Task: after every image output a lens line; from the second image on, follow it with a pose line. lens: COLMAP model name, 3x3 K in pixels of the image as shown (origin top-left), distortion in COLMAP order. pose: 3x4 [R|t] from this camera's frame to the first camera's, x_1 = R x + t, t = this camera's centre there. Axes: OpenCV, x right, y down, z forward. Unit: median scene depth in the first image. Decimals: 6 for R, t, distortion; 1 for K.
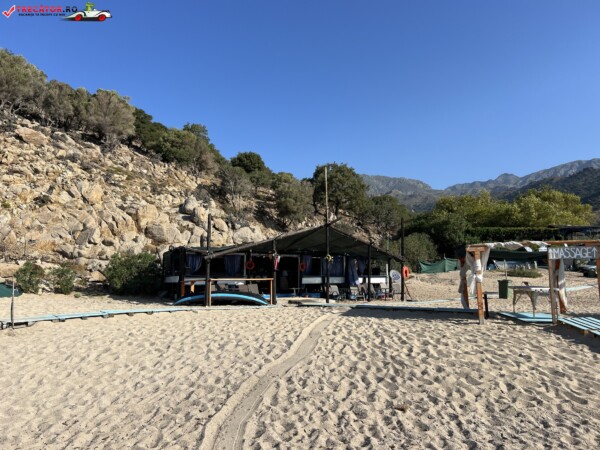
lens RADIAL K [[452.9, 0, 297.4], [0, 452.9, 228.9], [0, 0, 1]] dist [0.054899, -0.065865]
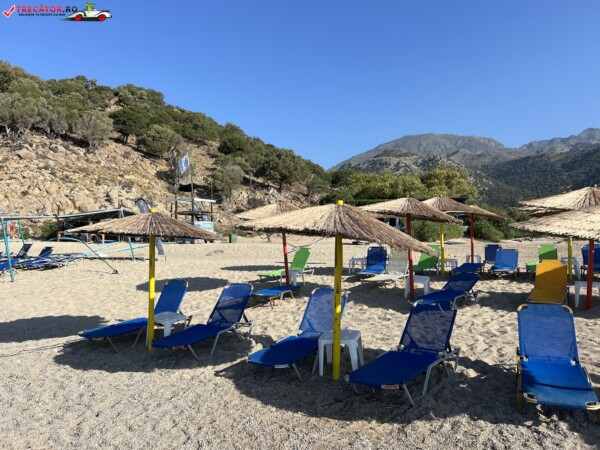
lens RADIAL K [[452.9, 0, 297.4], [0, 452.9, 228.9], [0, 0, 1]] dist [0.054899, -0.065865]
pose [[0.990095, 0.000124, -0.140401, 0.104491], [0.011249, 0.996714, 0.080211, -0.006571], [0.139950, -0.080996, 0.986840, -0.093506]]
